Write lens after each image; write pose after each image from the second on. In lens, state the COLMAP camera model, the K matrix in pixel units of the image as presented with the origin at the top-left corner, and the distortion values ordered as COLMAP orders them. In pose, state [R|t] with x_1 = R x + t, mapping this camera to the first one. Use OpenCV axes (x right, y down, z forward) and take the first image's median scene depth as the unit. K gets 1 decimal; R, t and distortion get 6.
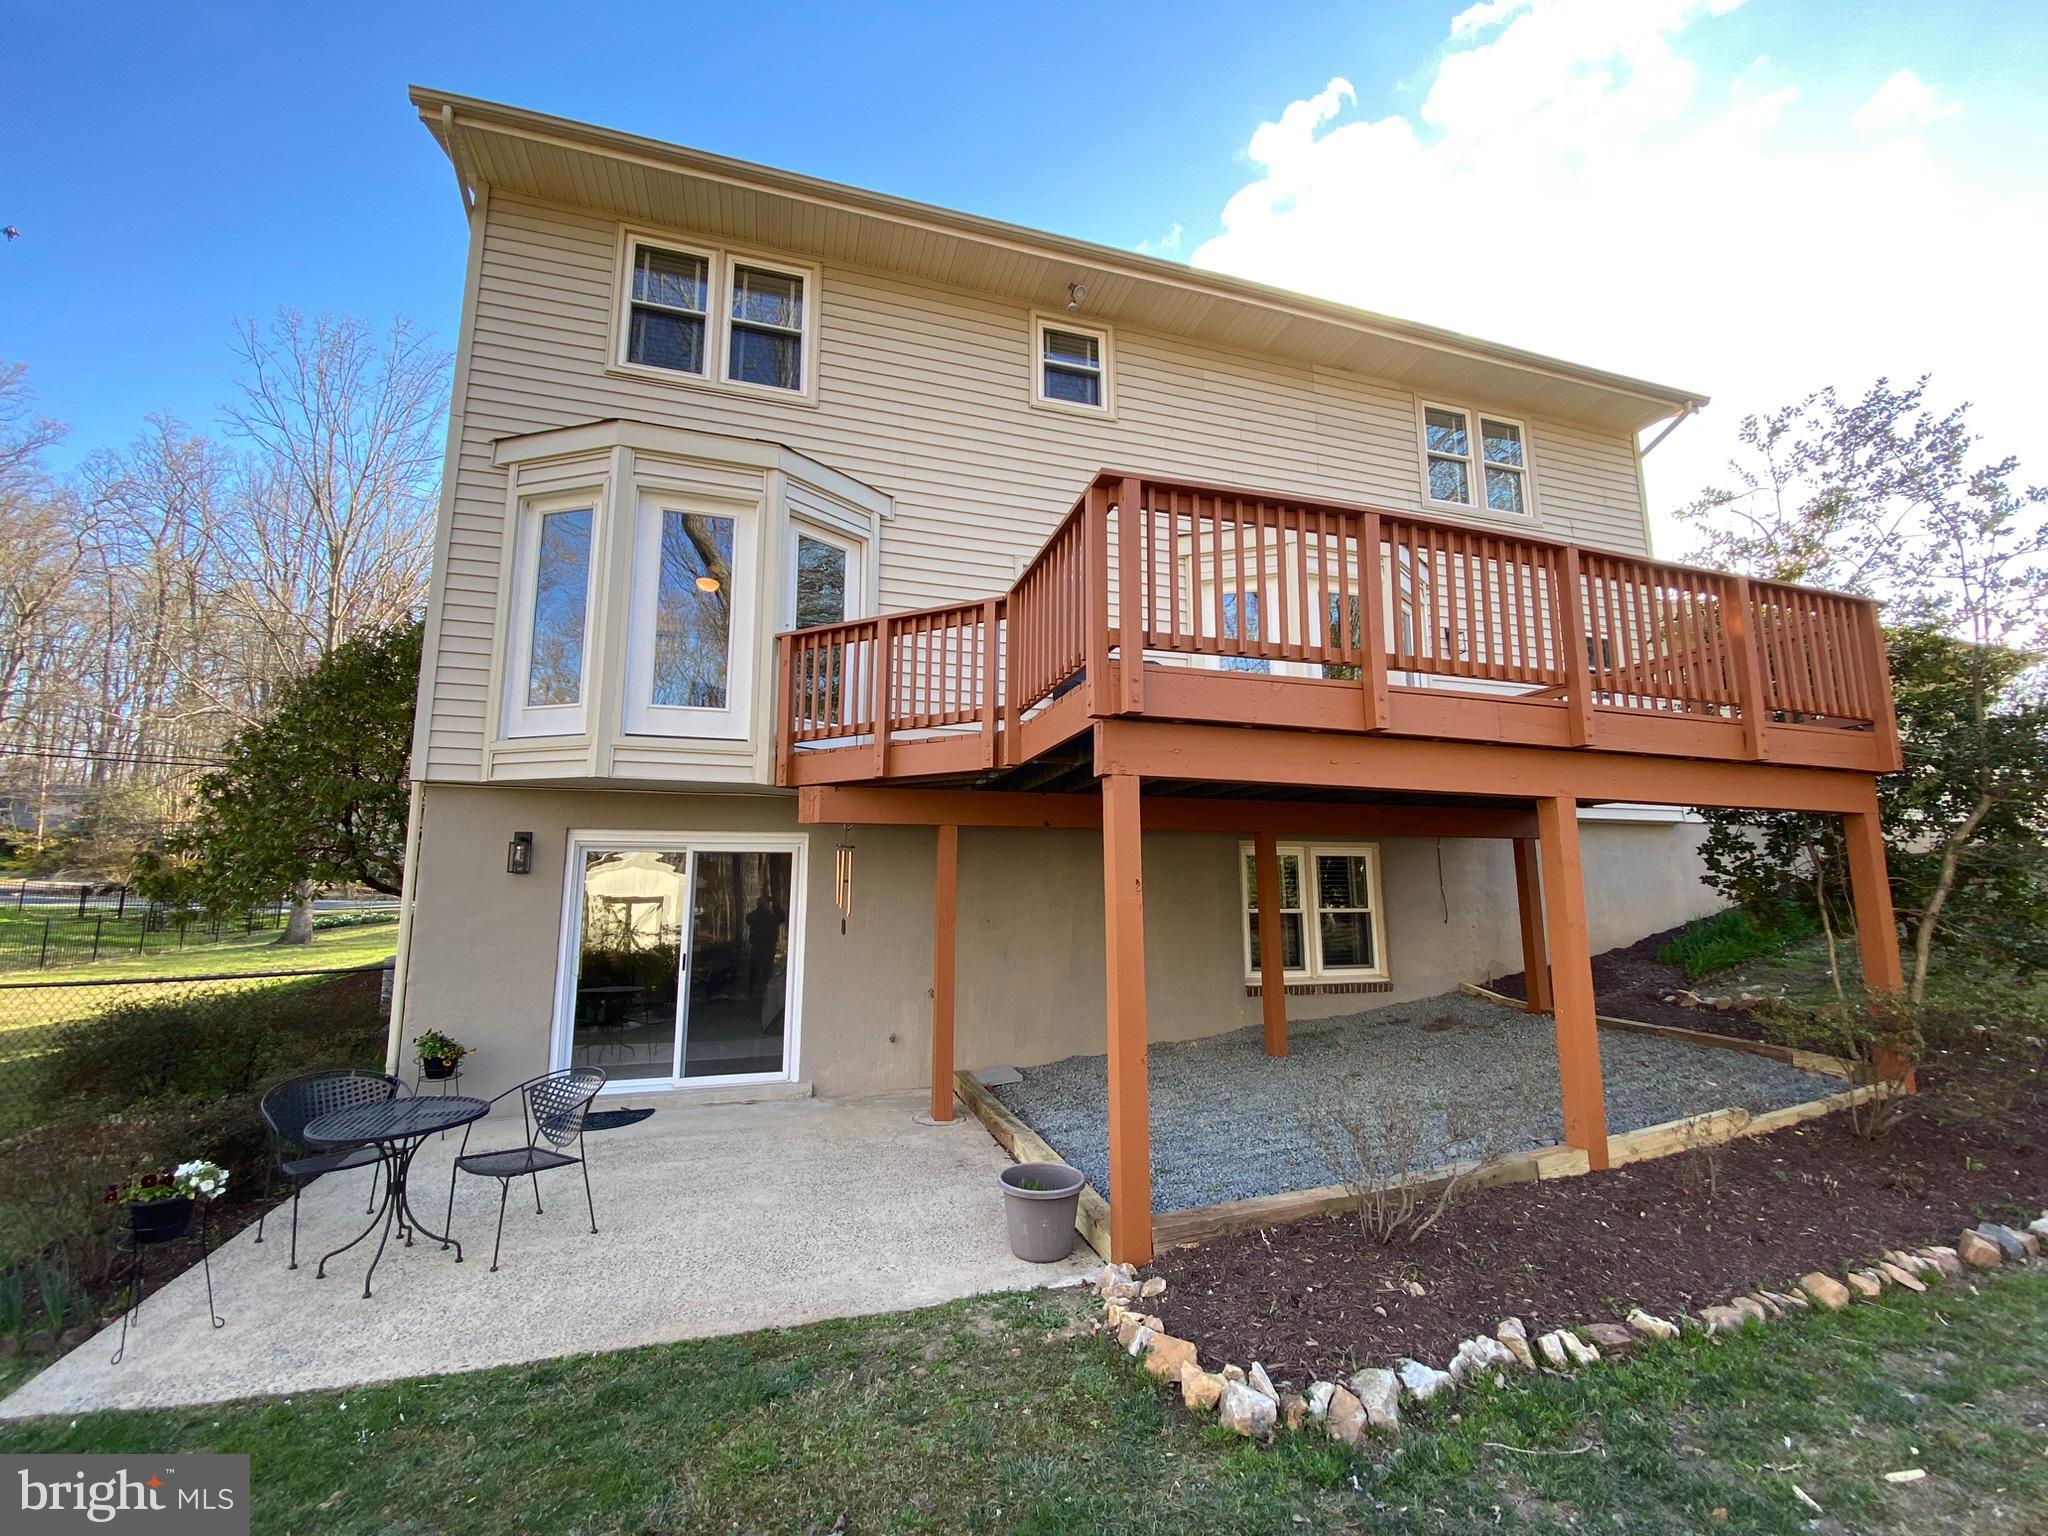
lens RADIAL K [[798.8, 0, 1017.8], [0, 798.8, 776.3], [0, 0, 1]] dist [0.016958, -0.012767]
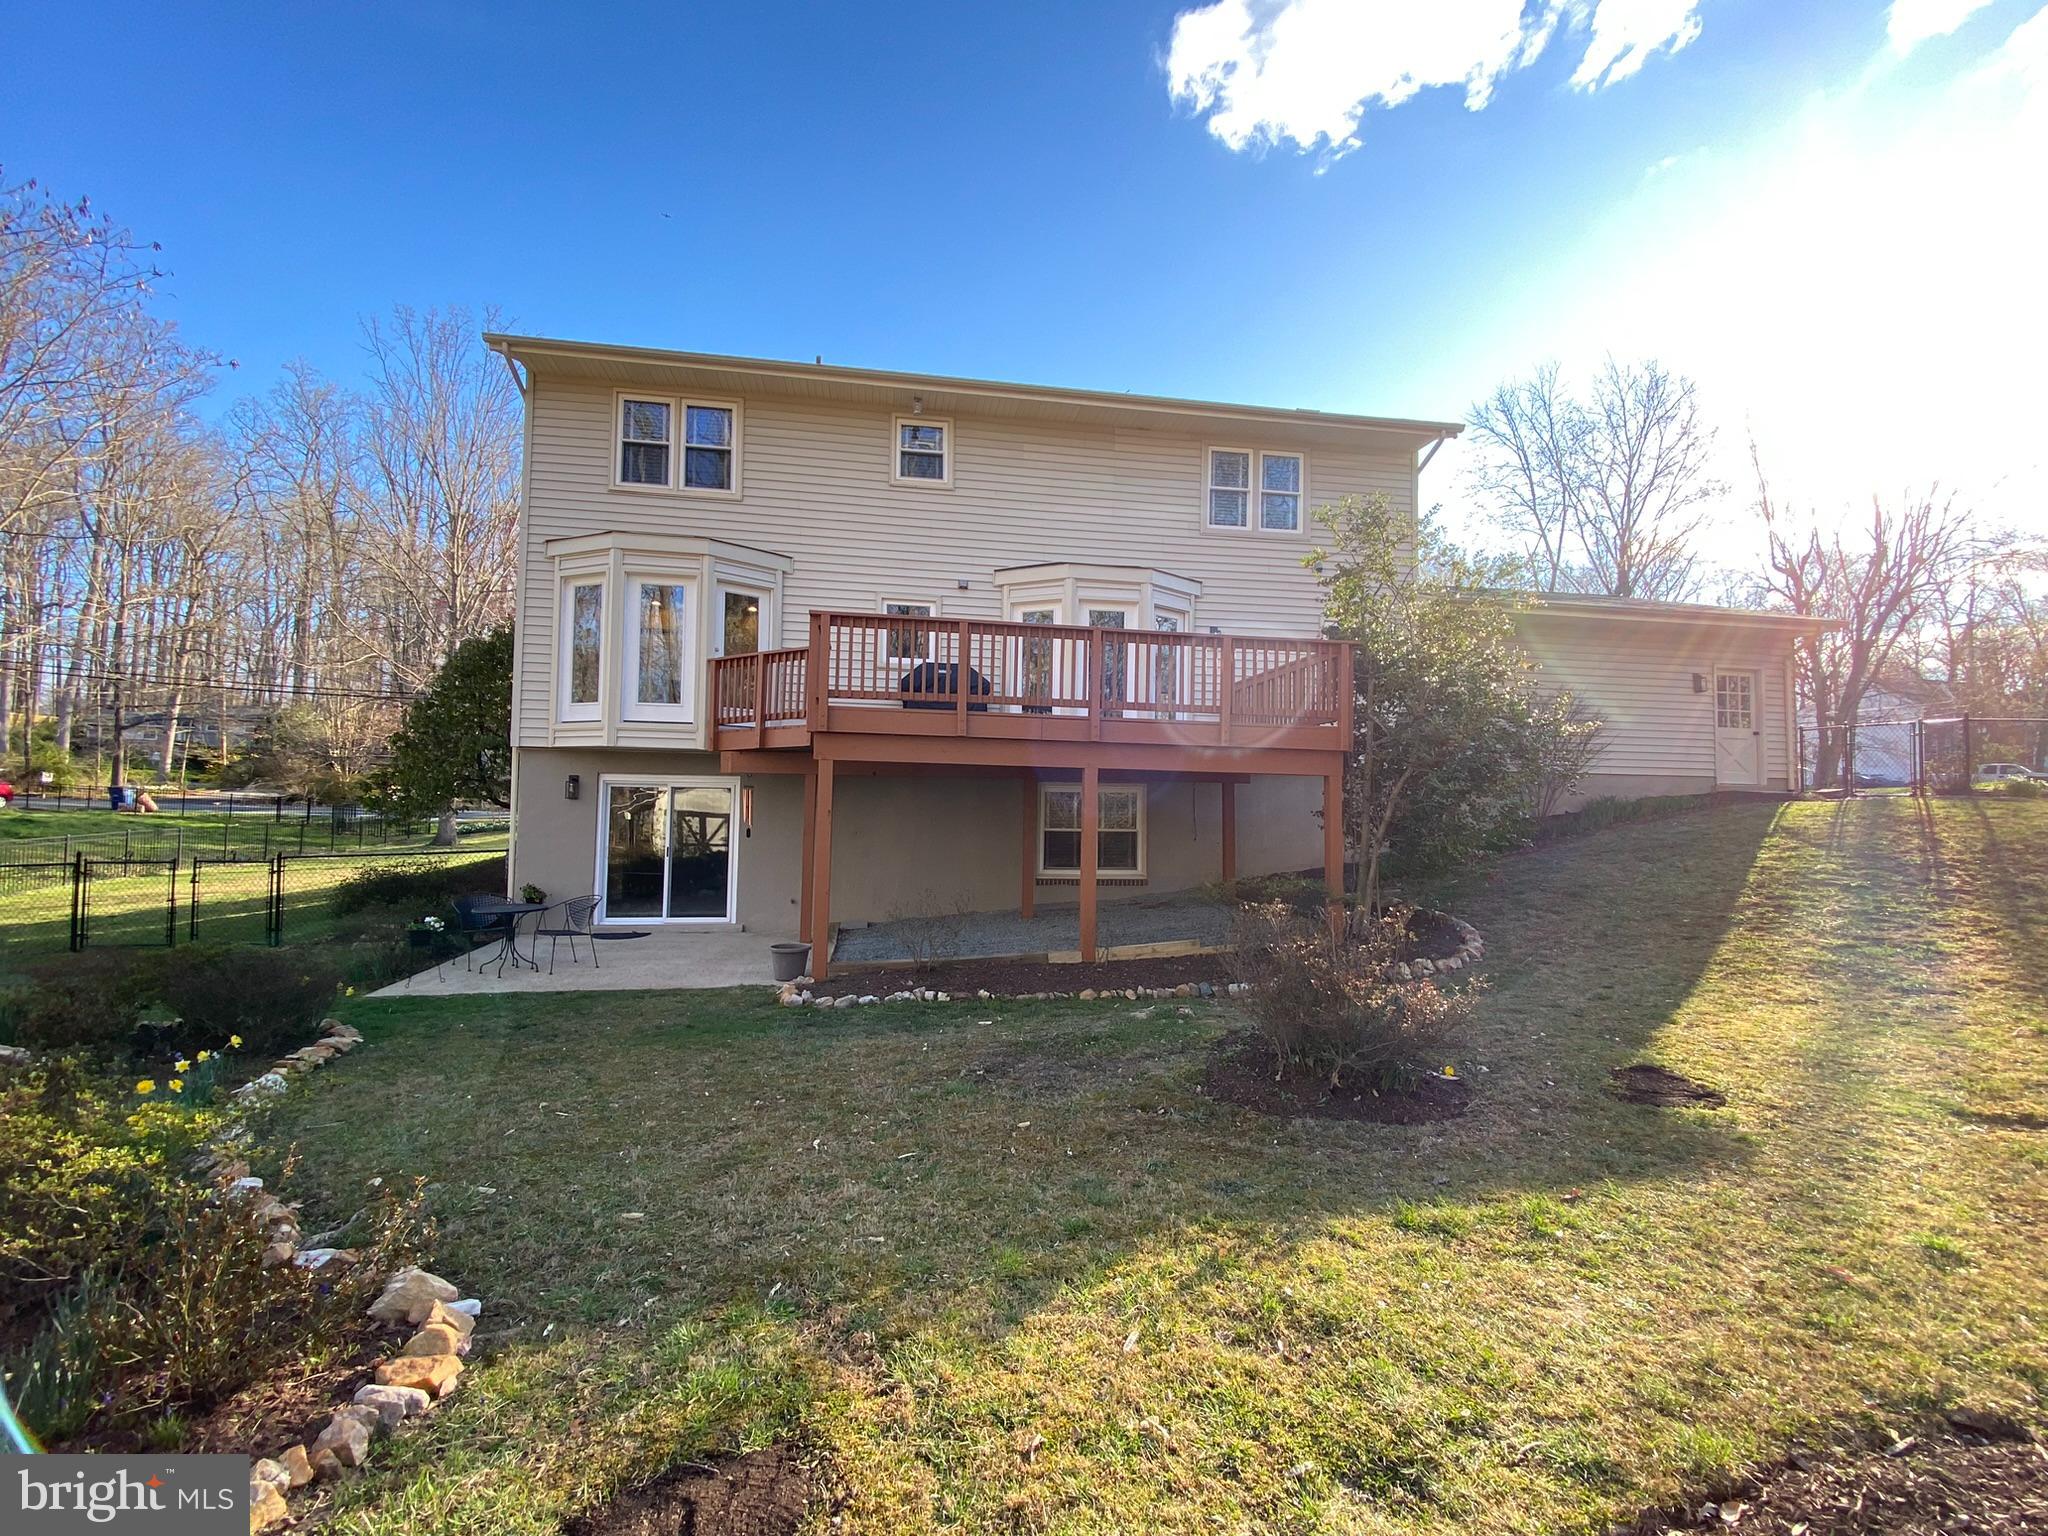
lens RADIAL K [[895.4, 0, 1061.8], [0, 895.4, 765.3], [0, 0, 1]] dist [0.002430, -0.000136]
pose [[0.993263, 0.007798, -0.115620, 0.571387], [0.003016, 0.995656, 0.093062, -0.113324], [0.115843, -0.092784, 0.988924, -0.687246]]
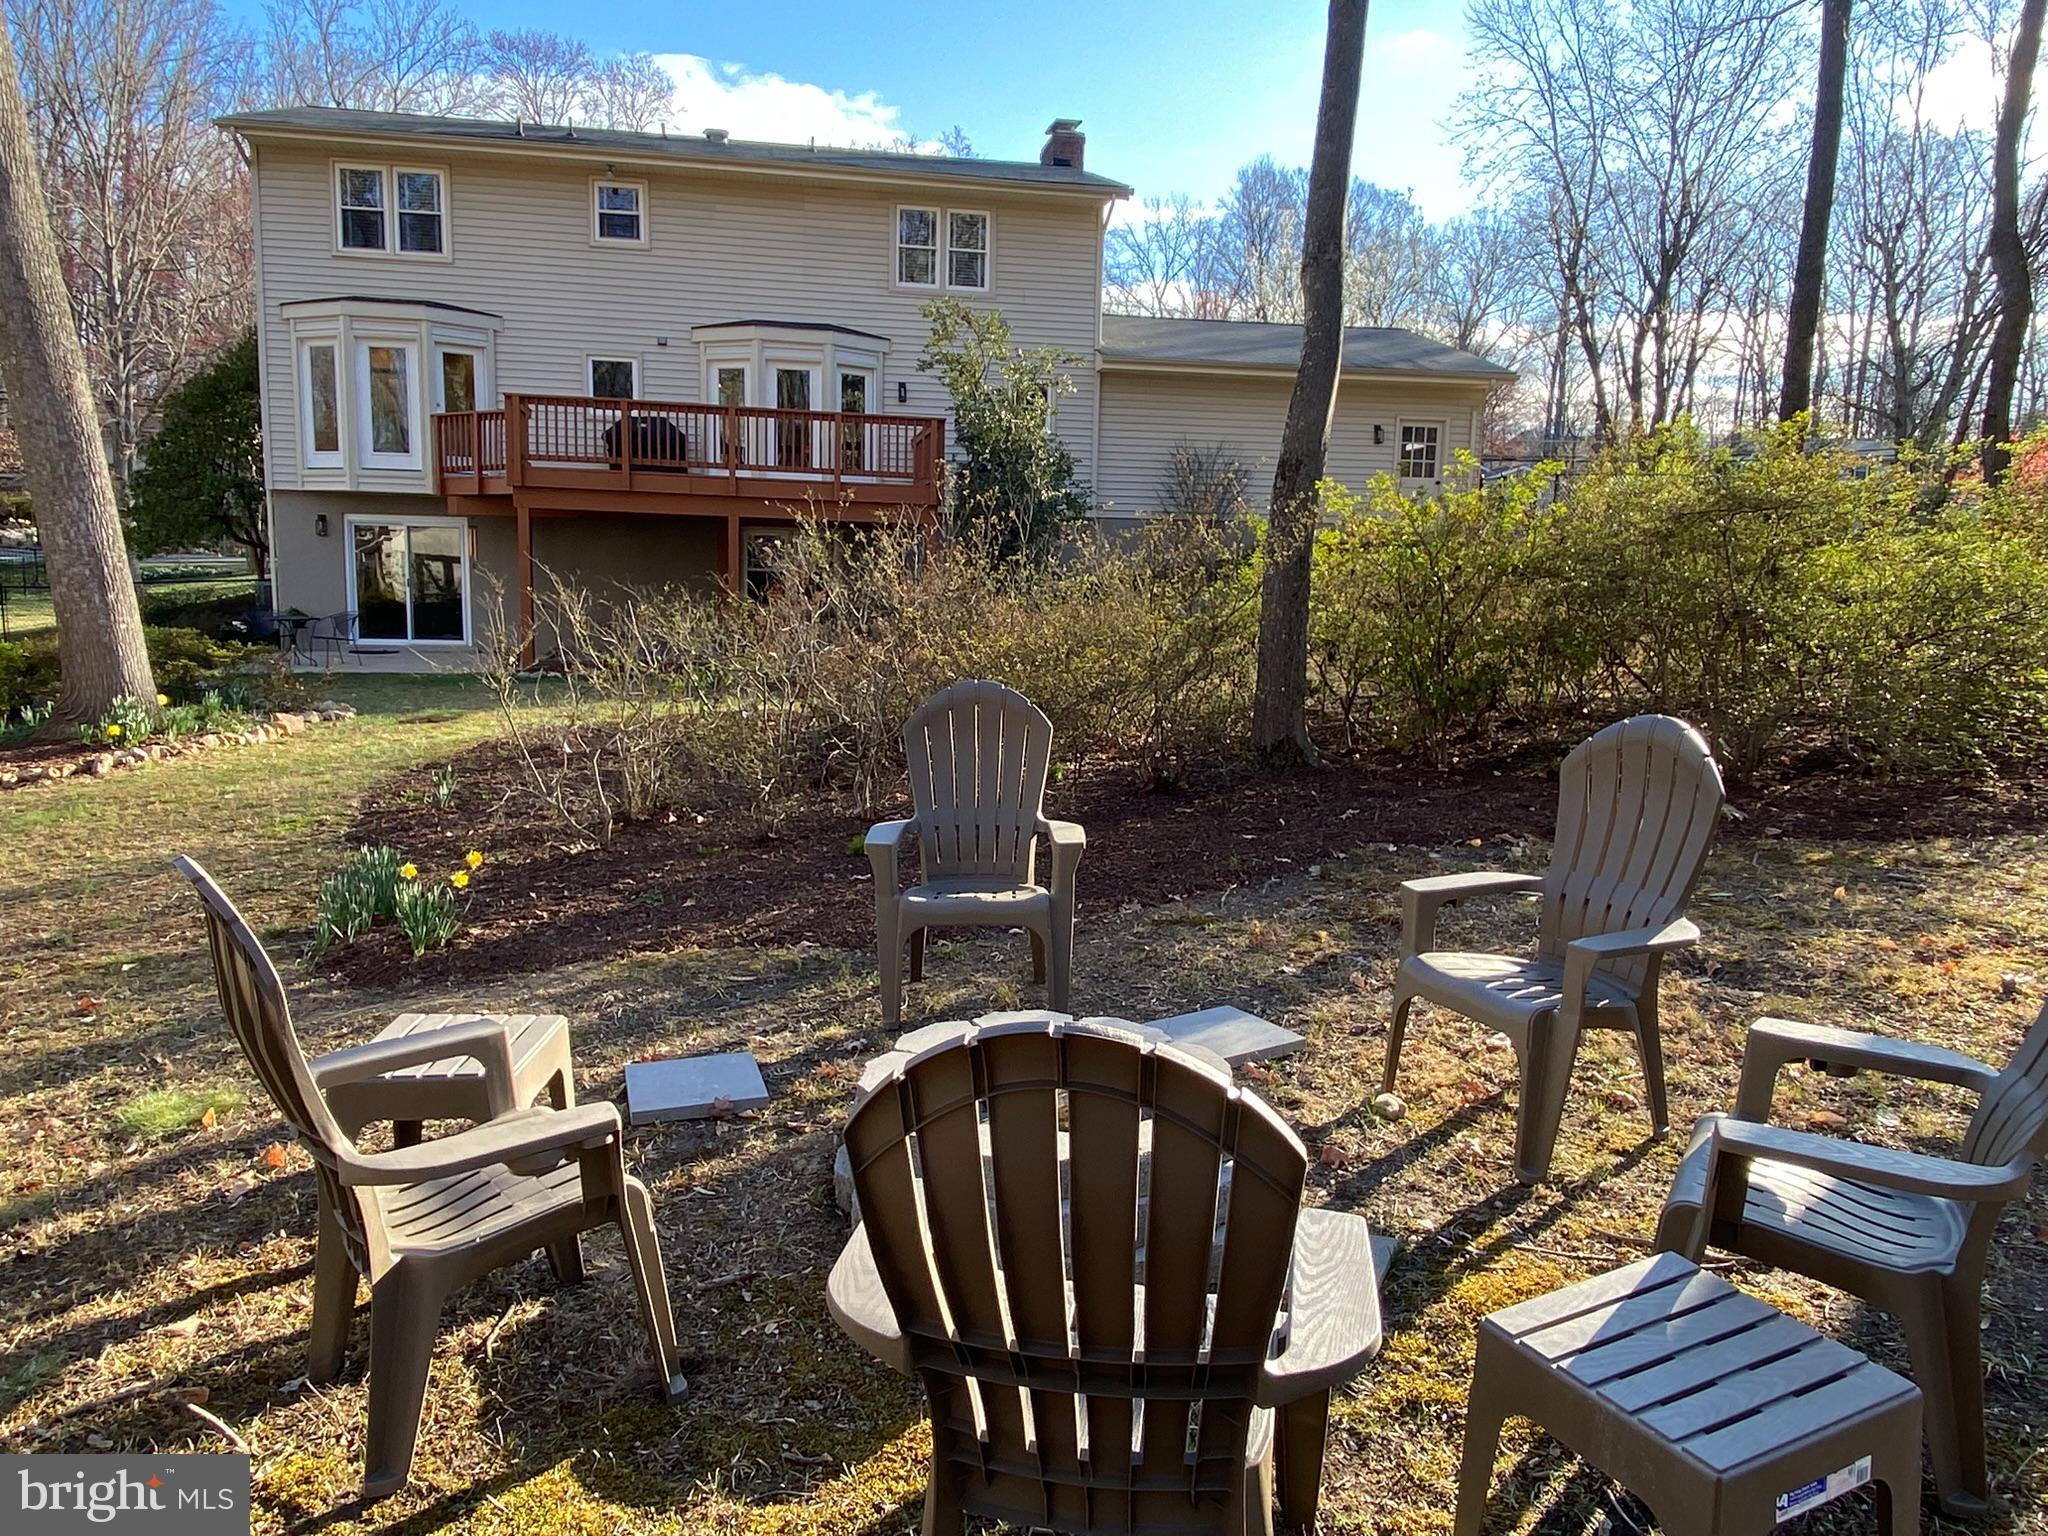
lens RADIAL K [[1372.1, 0, 1024.0], [0, 1372.1, 768.0], [0, 0, 1]] dist [-0.008408, -0.003127]
pose [[0.993866, 0.043524, -0.101669, 1.310539], [-0.012928, 0.958722, 0.284050, -0.278713], [0.109835, -0.280993, 0.953404, -1.956022]]
